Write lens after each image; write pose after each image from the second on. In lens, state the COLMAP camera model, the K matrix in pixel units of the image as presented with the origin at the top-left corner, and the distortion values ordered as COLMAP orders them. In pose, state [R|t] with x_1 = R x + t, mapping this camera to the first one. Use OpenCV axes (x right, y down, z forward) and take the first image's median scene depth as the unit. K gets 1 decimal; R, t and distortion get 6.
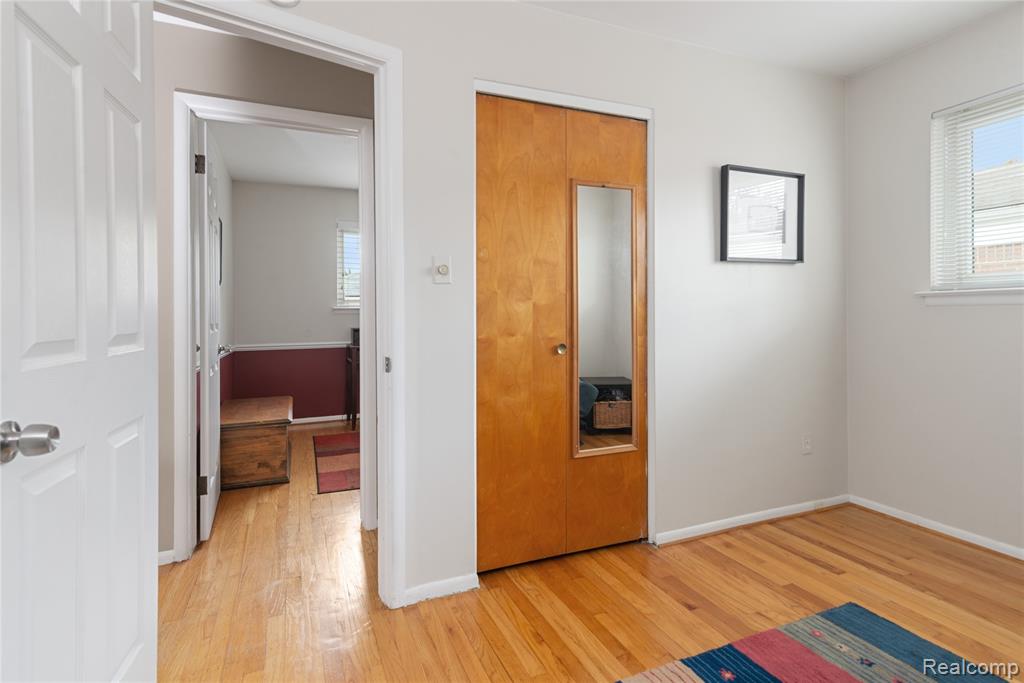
lens RADIAL K [[496.9, 0, 495.6], [0, 496.9, 320.1], [0, 0, 1]] dist [0.003753, -0.000198]
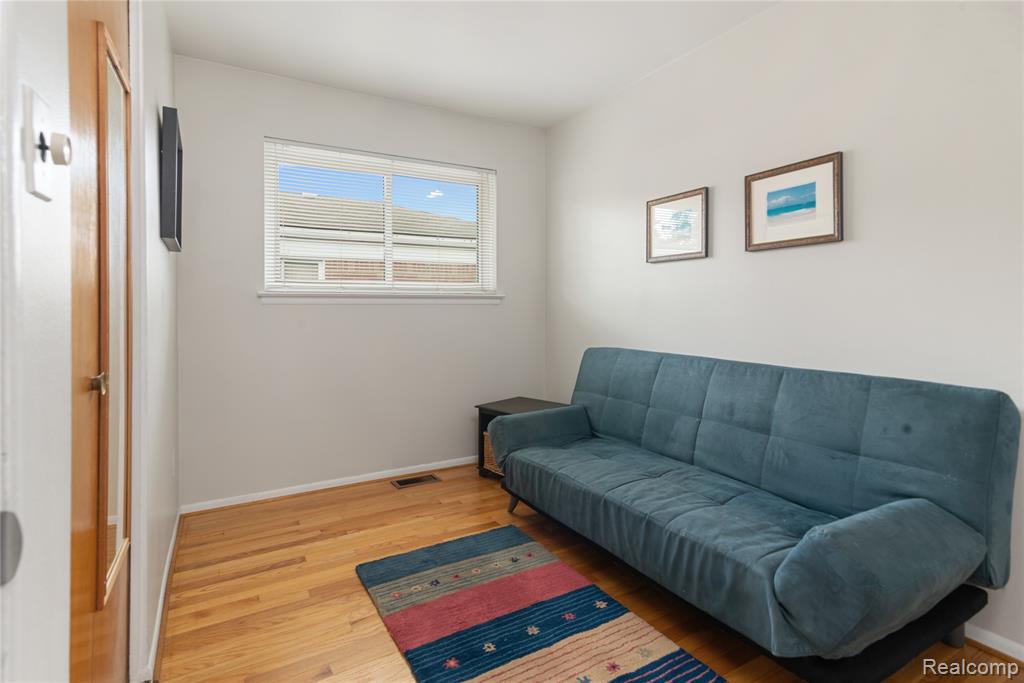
lens RADIAL K [[496.9, 0, 496.3], [0, 496.9, 312.0], [0, 0, 1]] dist [0.003753, -0.000198]
pose [[-0.136878, 0.002359, 0.990585, -0.409082], [0.012804, 0.999918, -0.000612, -0.004900], [-0.990505, 0.012600, -0.136897, 0.758220]]
